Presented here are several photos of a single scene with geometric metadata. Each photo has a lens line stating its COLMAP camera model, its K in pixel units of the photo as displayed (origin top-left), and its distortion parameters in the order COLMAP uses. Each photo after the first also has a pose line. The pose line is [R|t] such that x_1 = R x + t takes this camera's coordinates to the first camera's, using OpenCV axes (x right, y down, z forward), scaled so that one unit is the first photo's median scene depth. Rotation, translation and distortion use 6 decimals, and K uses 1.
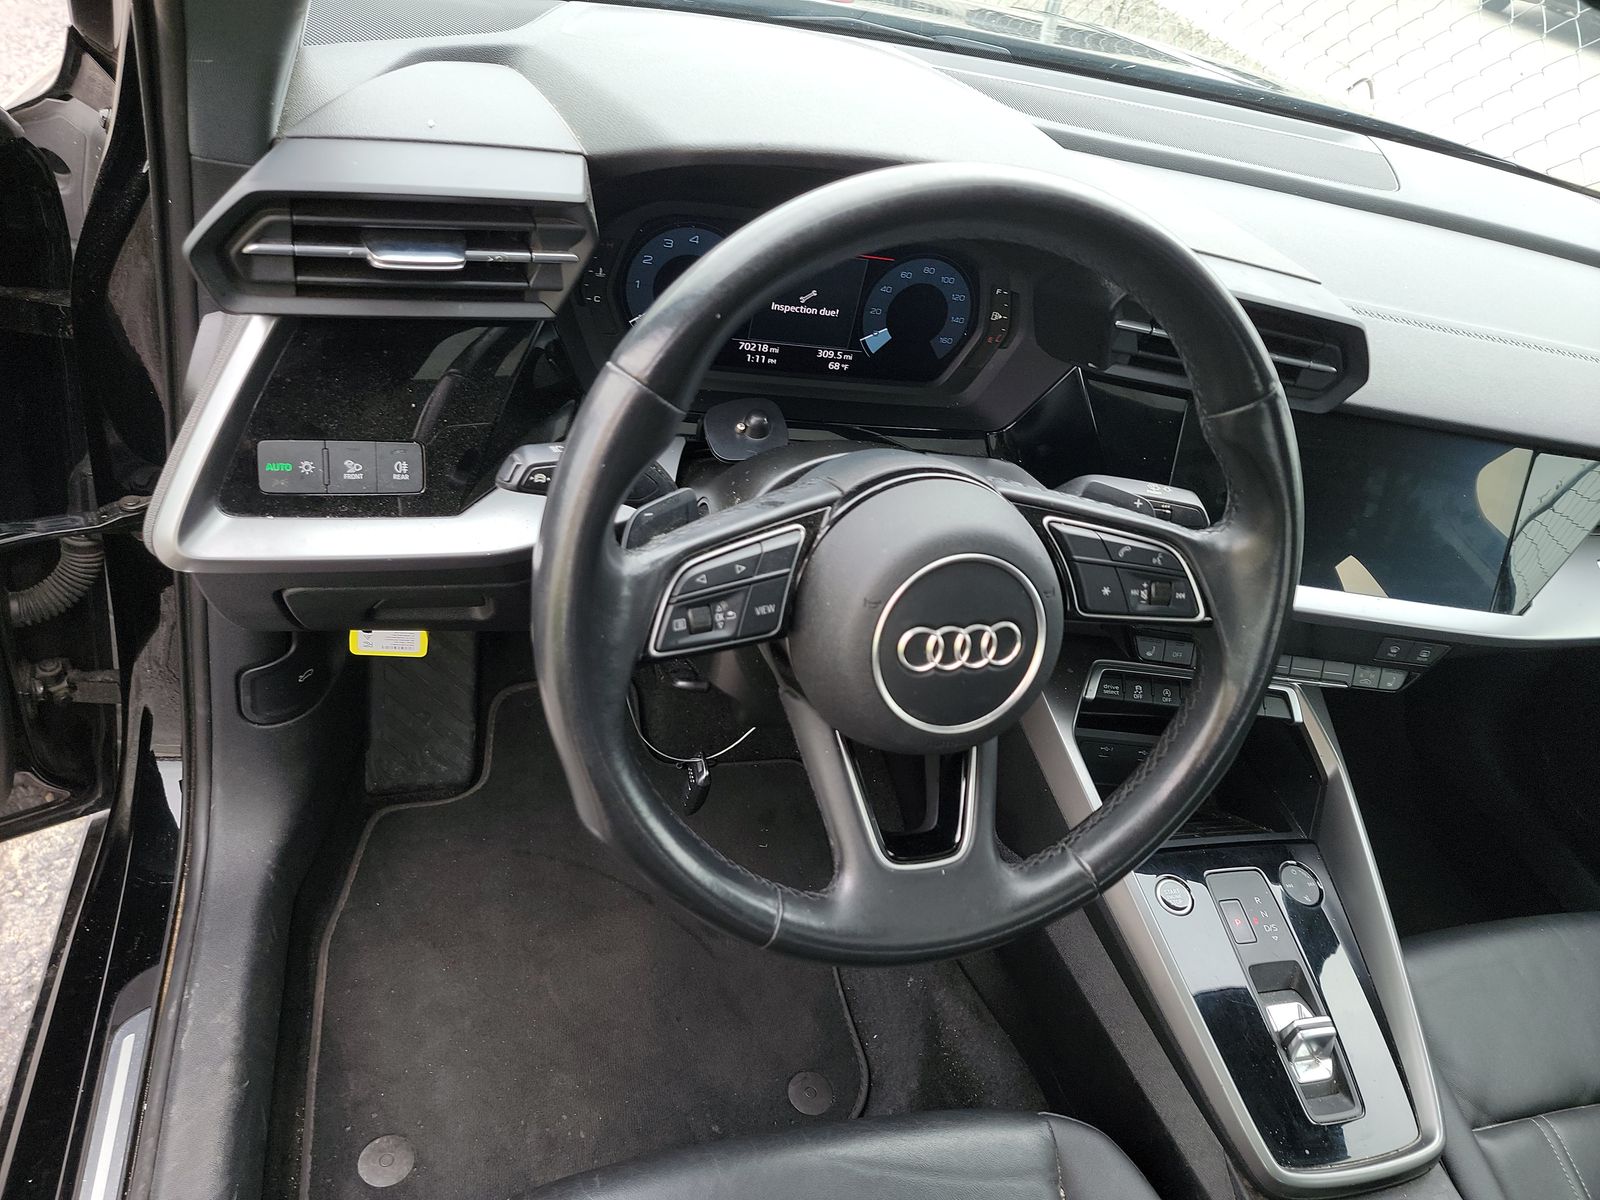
lens RADIAL K [[1130.7, 0, 793.1], [0, 1130.7, 604.0], [0, 0, 1]] dist [0.011583, -0.002204]
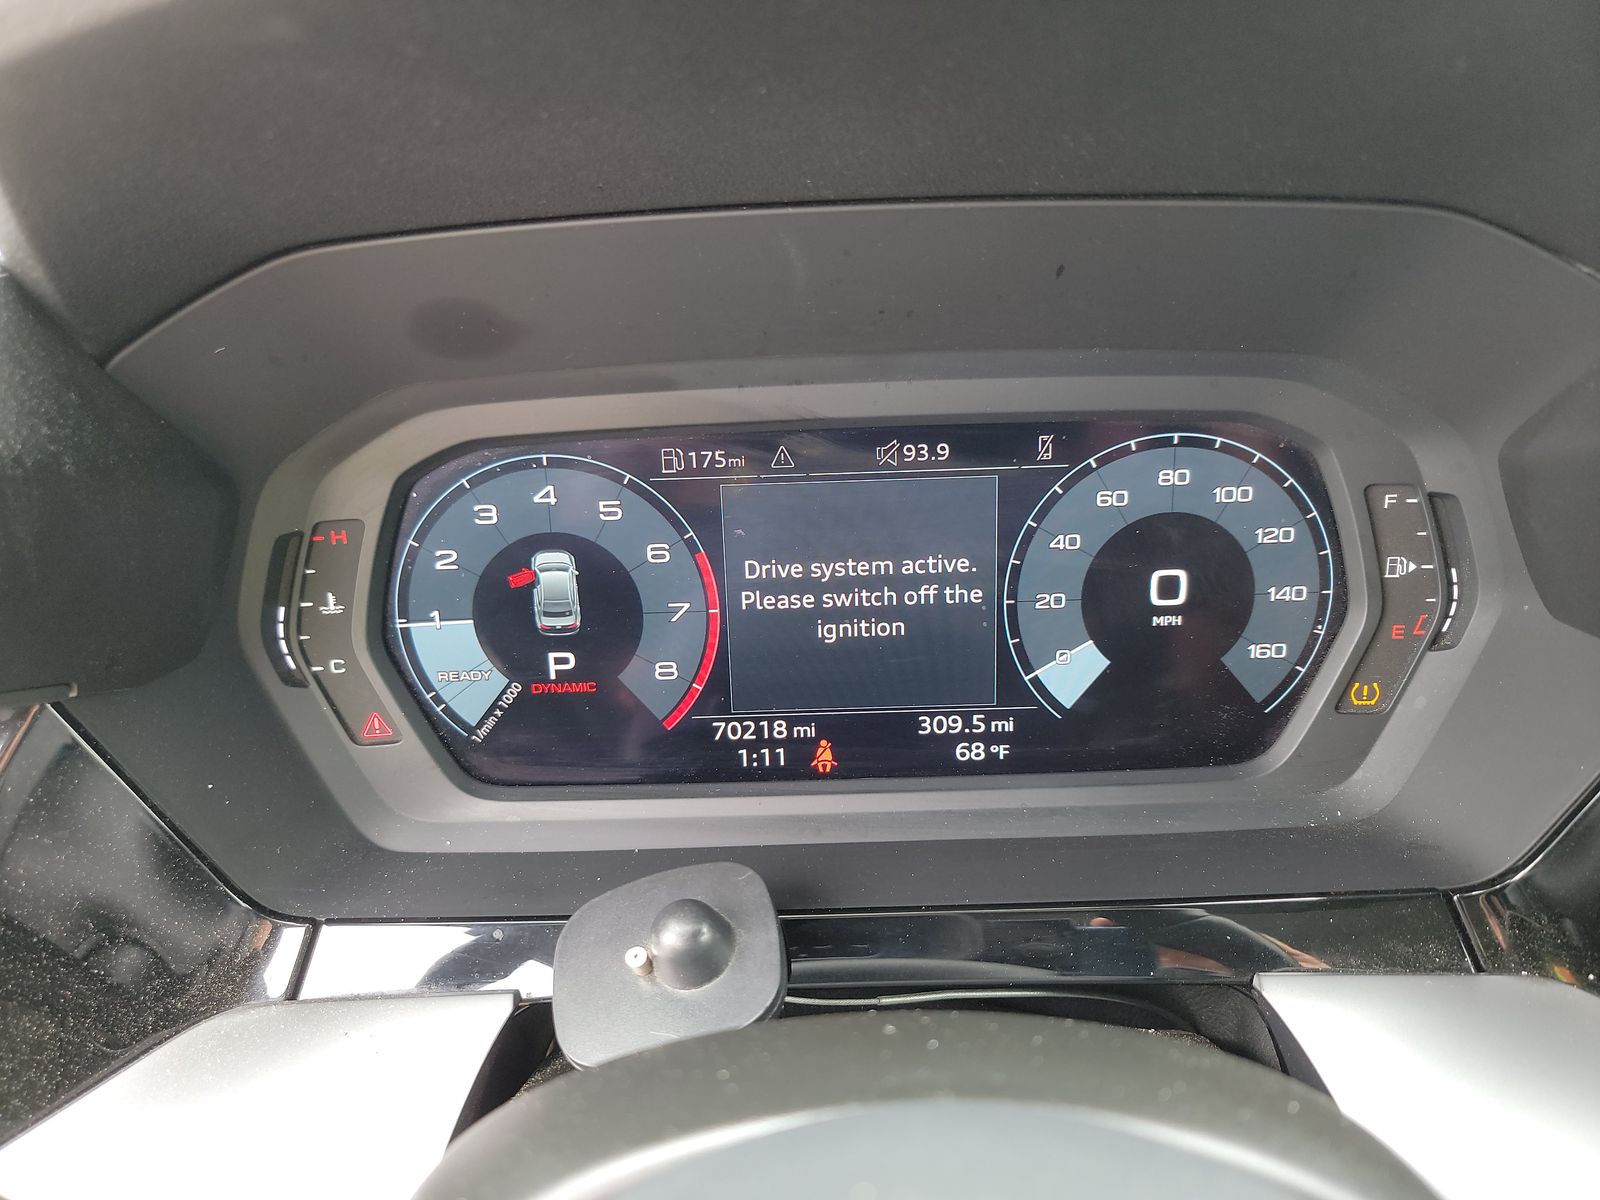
lens RADIAL K [[1130.7, 0, 807.9], [0, 1130.7, 608.4], [0, 0, 1]] dist [0.011583, -0.002204]
pose [[0.929262, -0.158897, -0.333504, 0.123415], [0.034366, 0.936039, -0.350215, -0.121904], [0.367820, 0.313980, 0.875285, 0.622269]]
